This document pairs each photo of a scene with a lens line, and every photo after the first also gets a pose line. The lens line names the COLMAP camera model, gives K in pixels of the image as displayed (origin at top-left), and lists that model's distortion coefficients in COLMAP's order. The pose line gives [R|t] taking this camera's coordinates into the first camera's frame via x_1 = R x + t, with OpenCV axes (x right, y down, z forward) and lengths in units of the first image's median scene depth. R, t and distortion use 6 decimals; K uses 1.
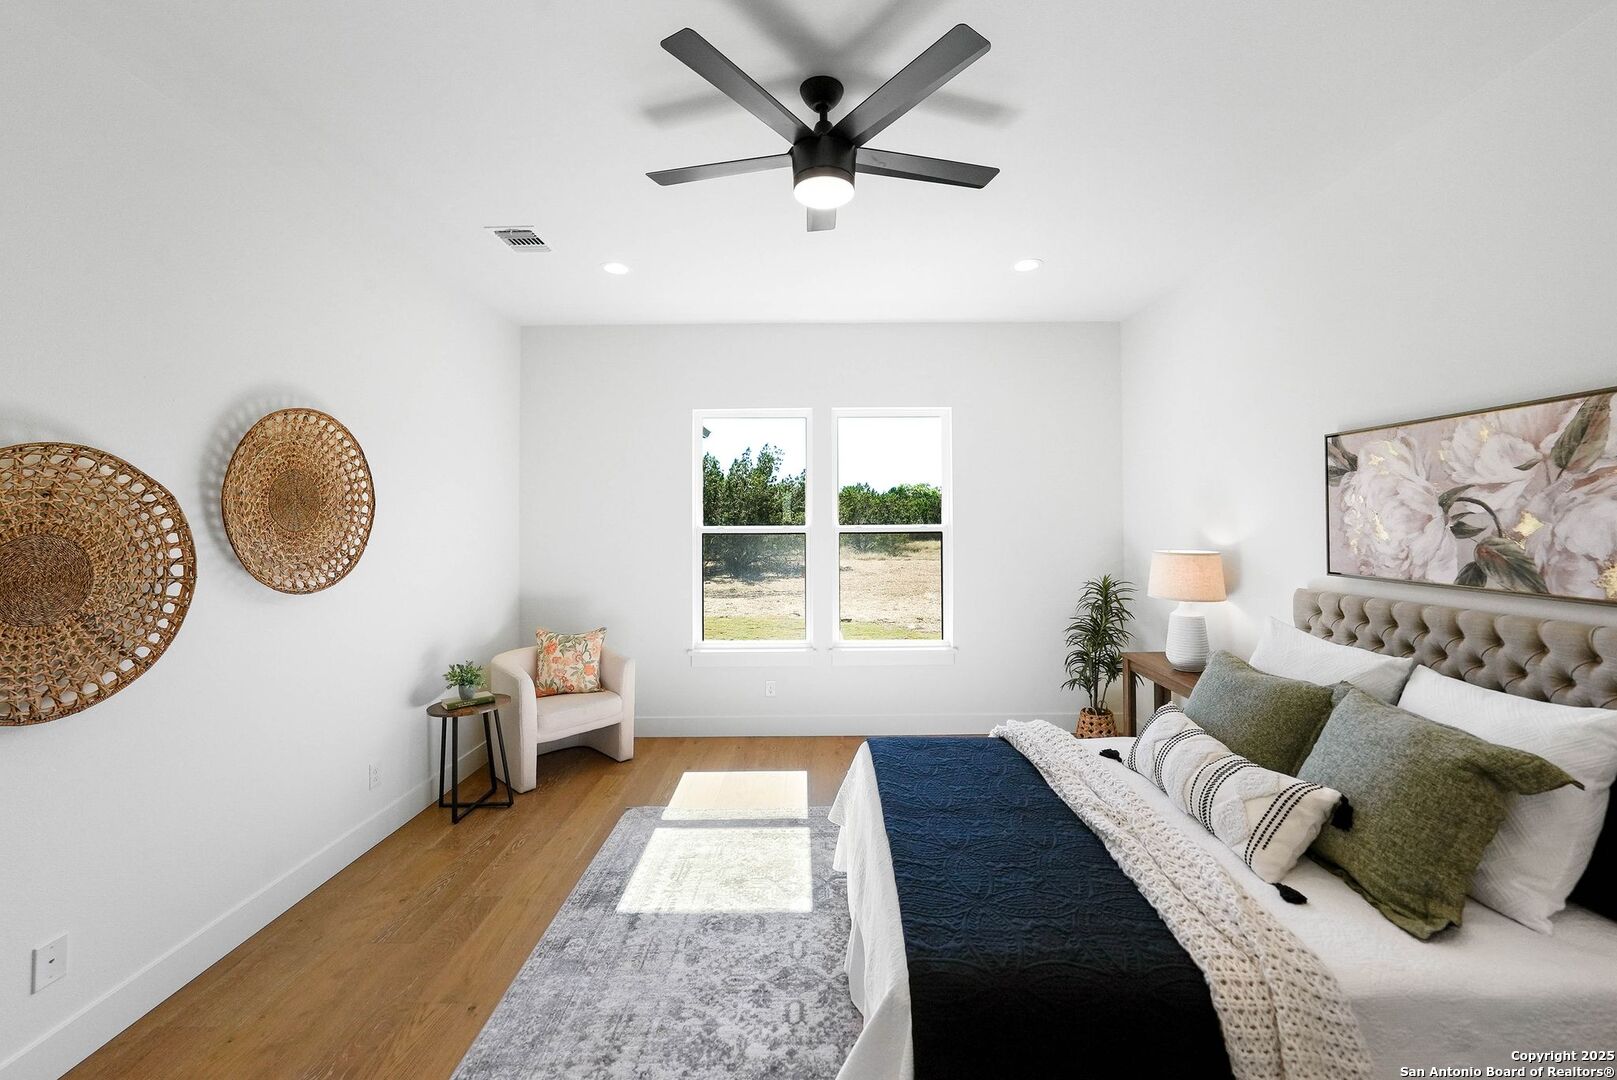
lens RADIAL K [[643.8, 0, 810.9], [0, 643.8, 509.4], [0, 0, 1]] dist [-0.011640, 0.000666]
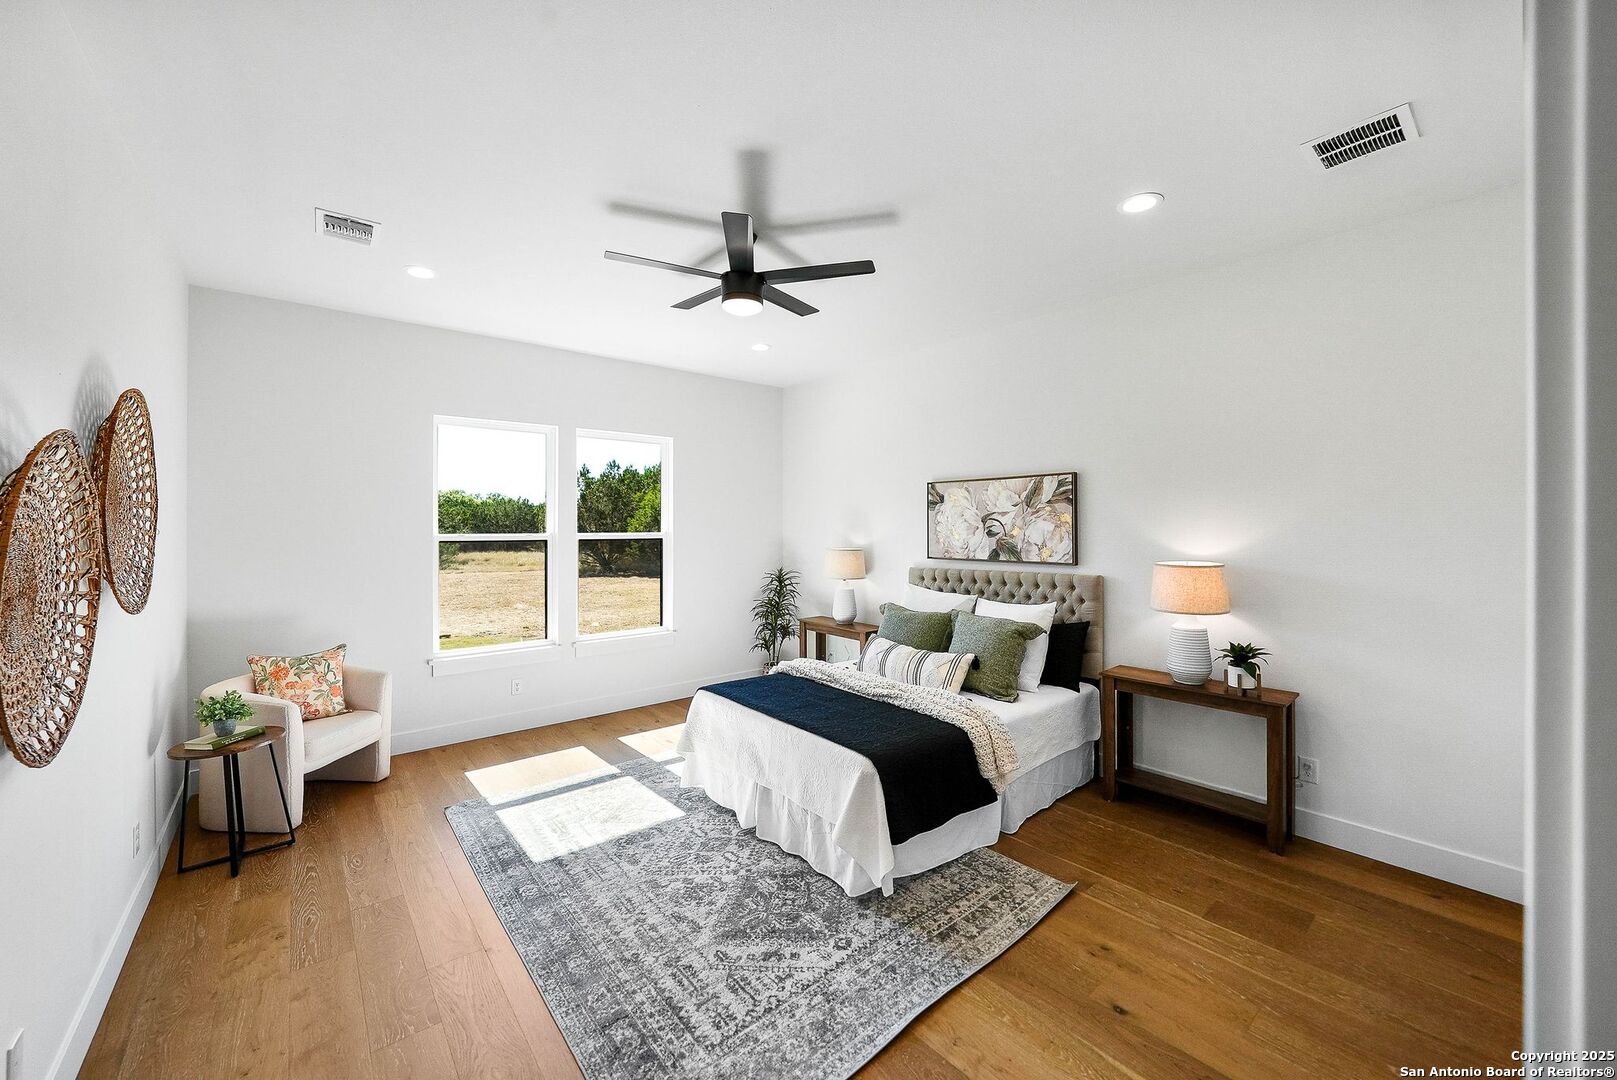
lens RADIAL K [[617.7, 0, 815.1], [0, 617.7, 531.4], [0, 0, 1]] dist [-0.011983, 0.000219]
pose [[0.765676, 0.000630, 0.643226, -0.640523], [-0.012371, 0.999829, 0.013746, 0.003799], [-0.643107, -0.018482, 0.765553, -0.171142]]
